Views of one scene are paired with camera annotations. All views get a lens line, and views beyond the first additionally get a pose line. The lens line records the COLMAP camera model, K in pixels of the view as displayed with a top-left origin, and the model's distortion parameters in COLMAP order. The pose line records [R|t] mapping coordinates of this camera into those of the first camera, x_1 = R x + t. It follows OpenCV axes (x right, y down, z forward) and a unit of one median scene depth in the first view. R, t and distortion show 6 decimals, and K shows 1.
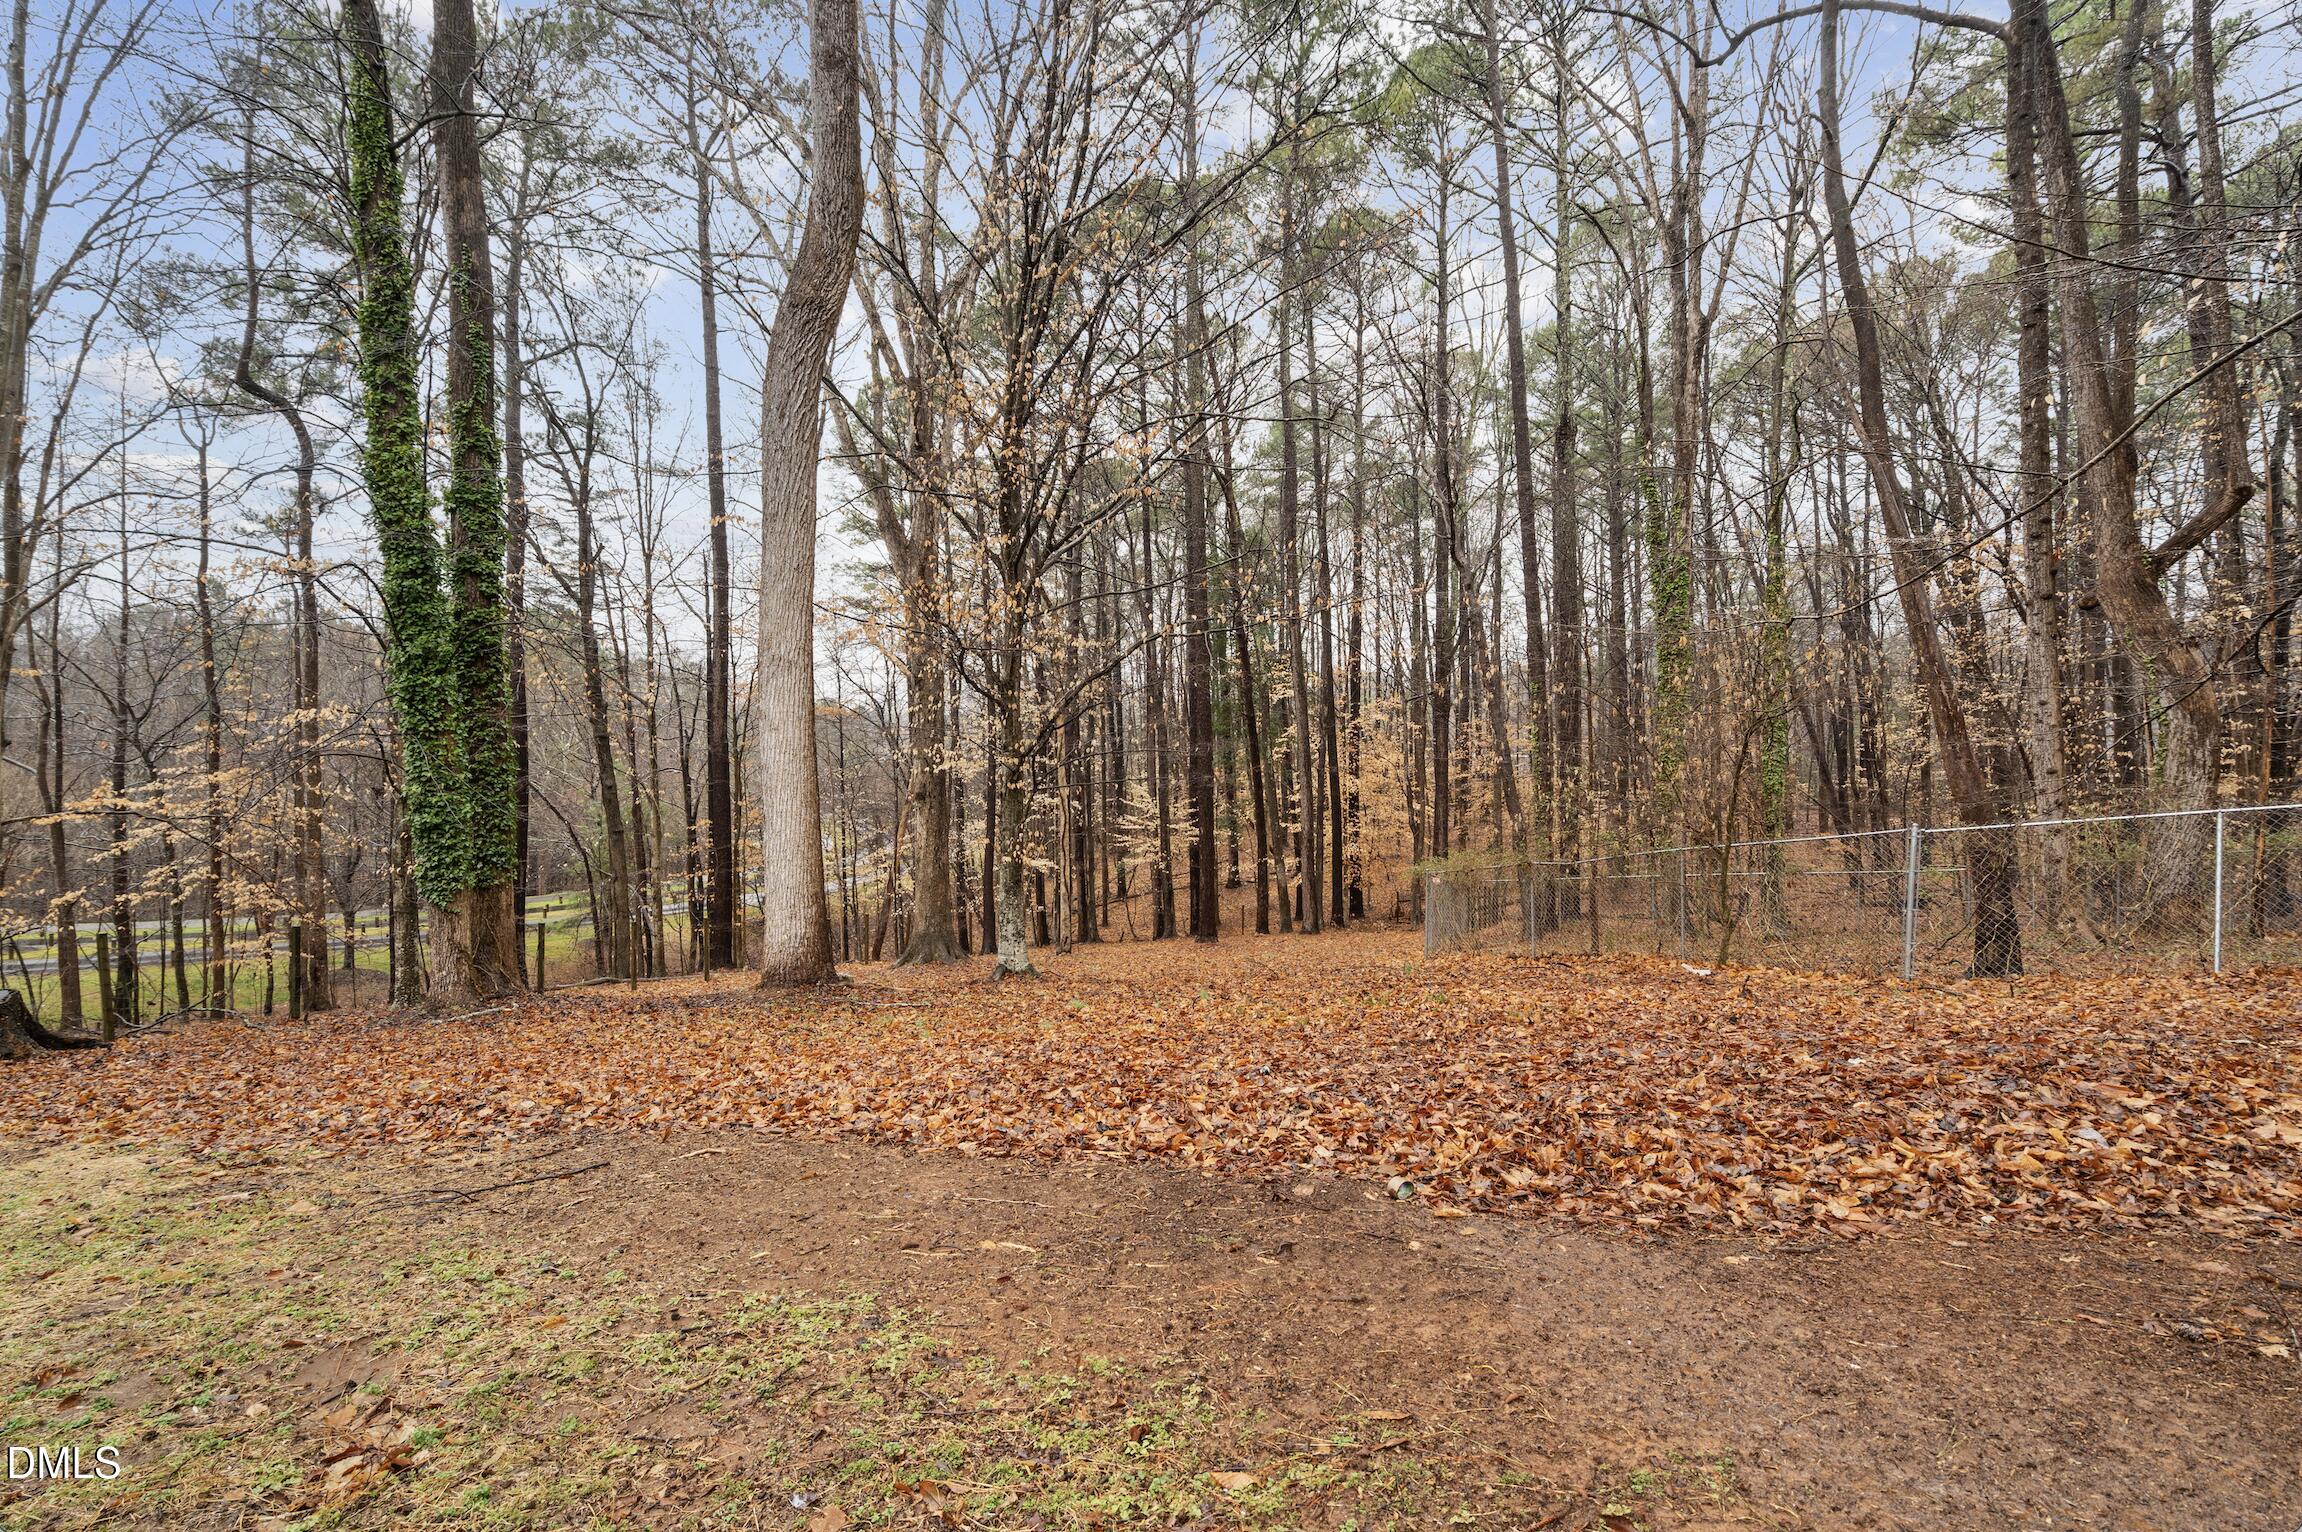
lens RADIAL K [[1049.3, 0, 1130.7], [0, 1049.3, 759.5], [0, 0, 1]] dist [-0.008800, 0.003066]
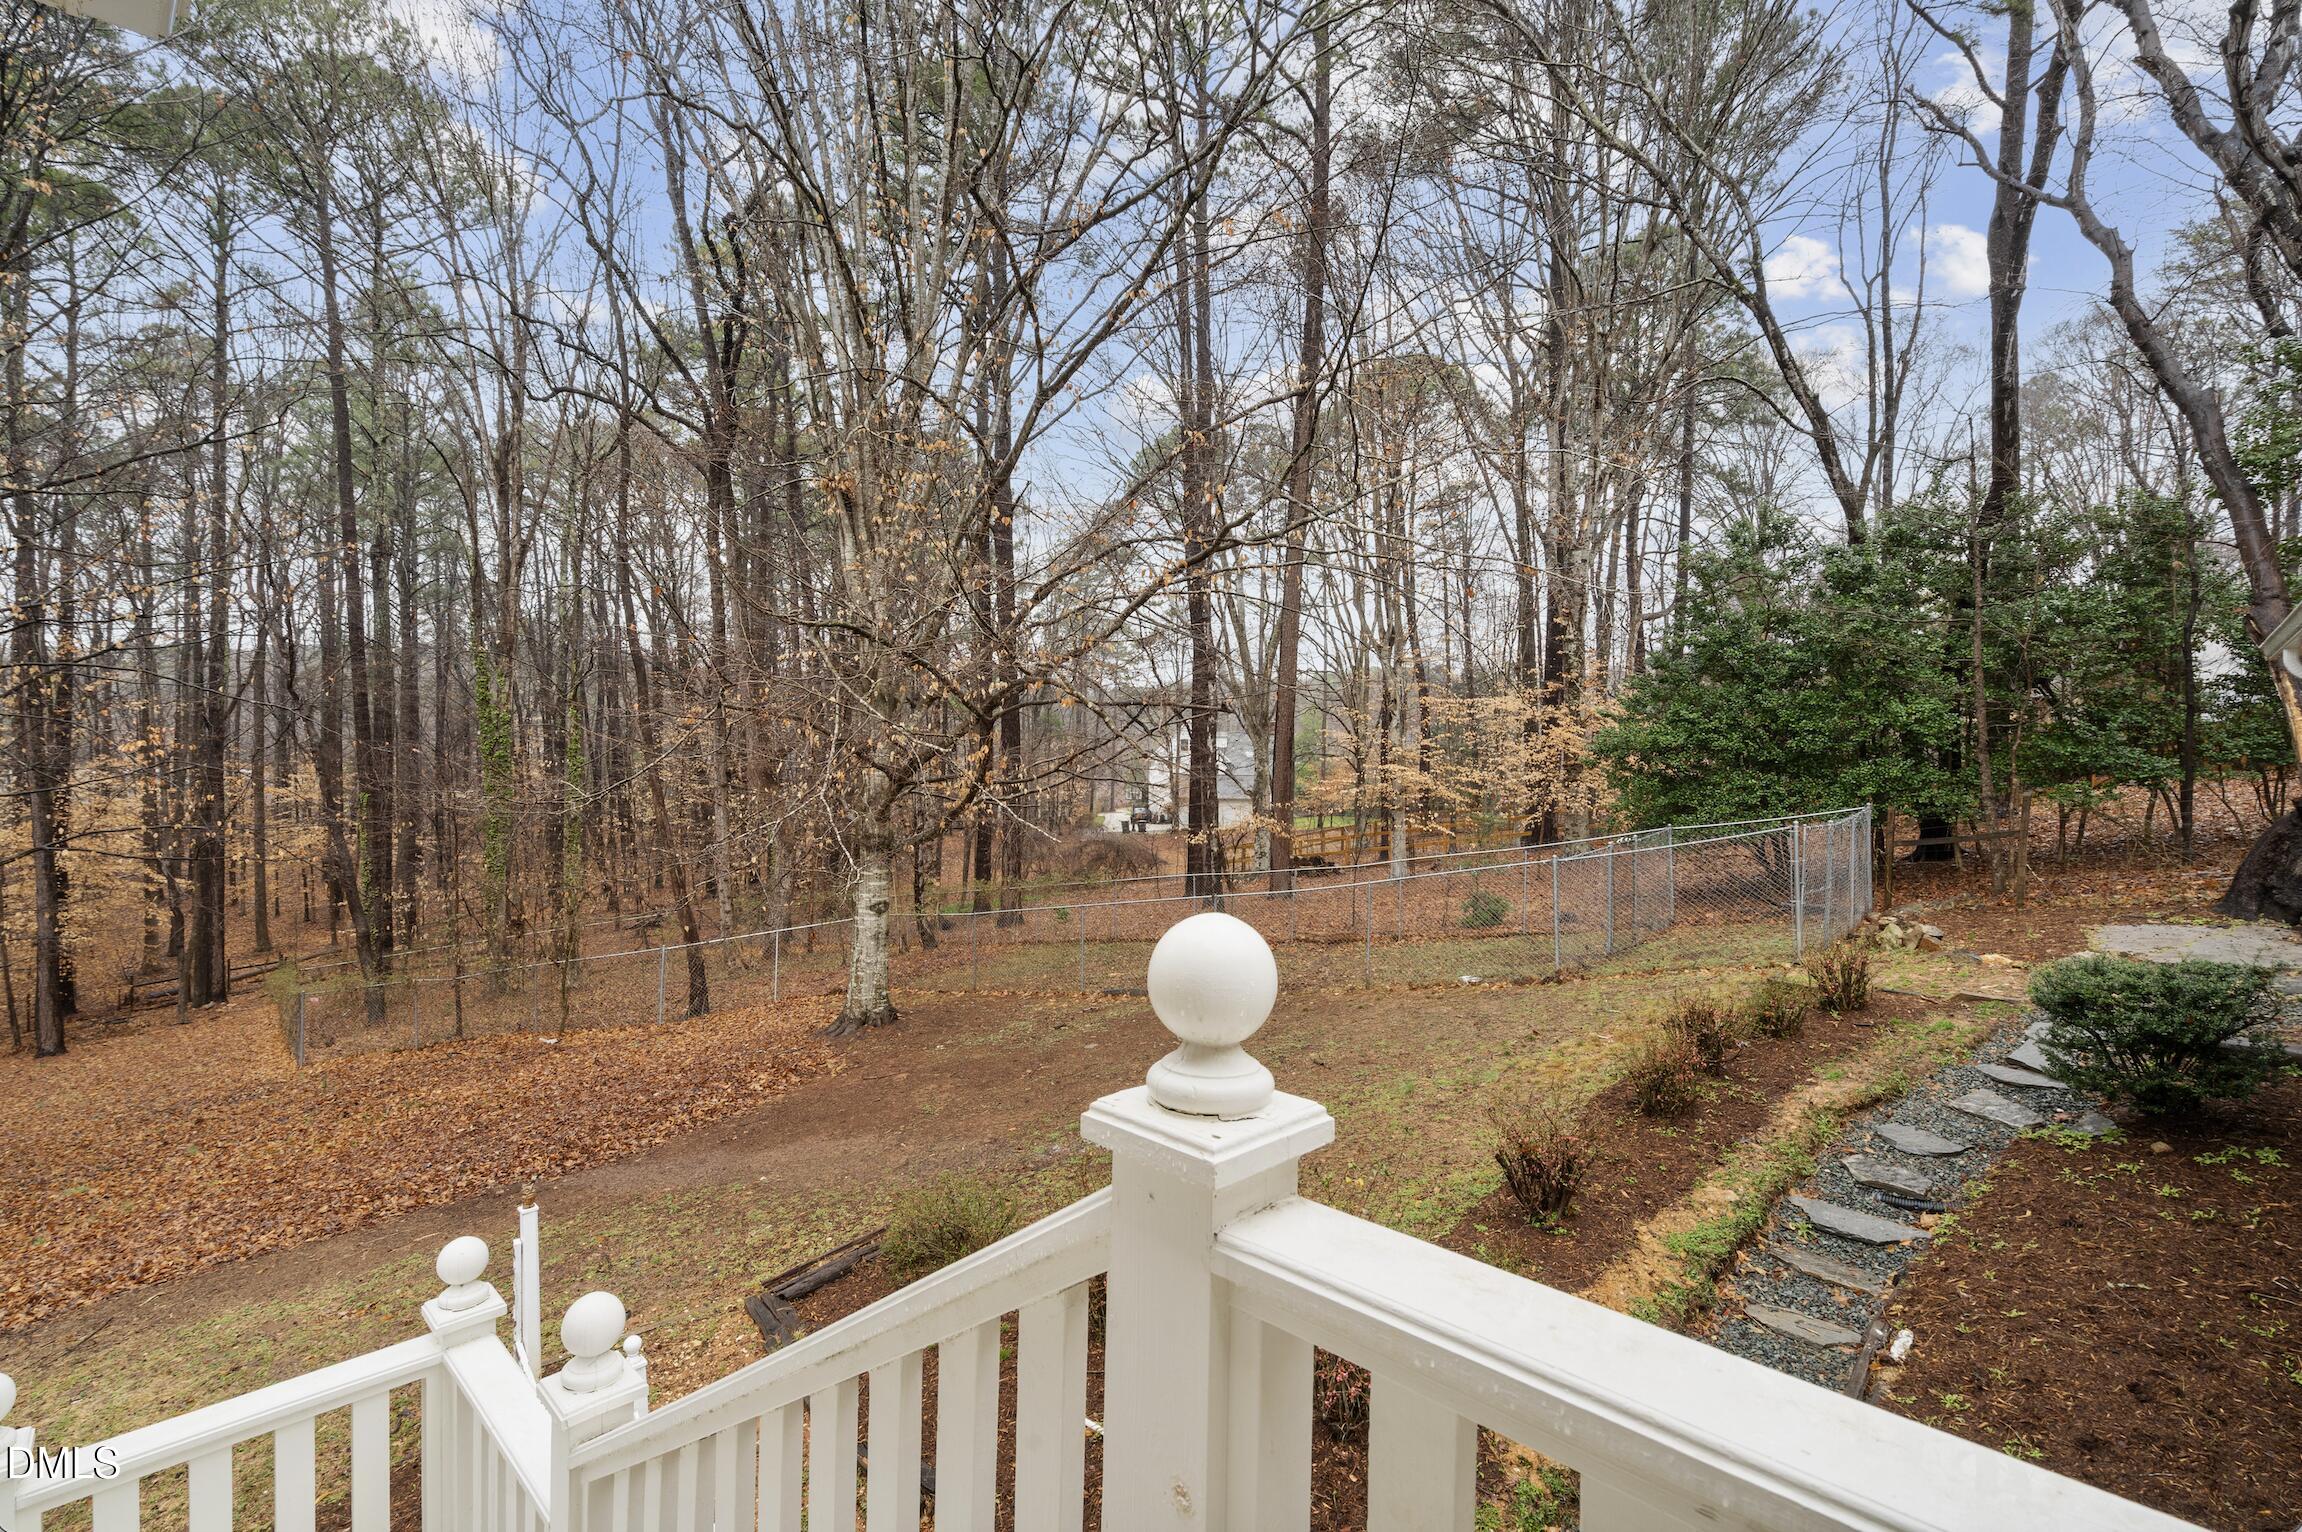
lens RADIAL K [[1049.3, 0, 1151.4], [0, 1049.3, 761.7], [0, 0, 1]] dist [-0.008800, 0.003066]
pose [[0.459540, -0.001916, 0.888155, -1.611221], [-0.010685, 0.999913, 0.007686, -0.856402], [-0.888093, -0.013022, 0.459480, -1.999367]]
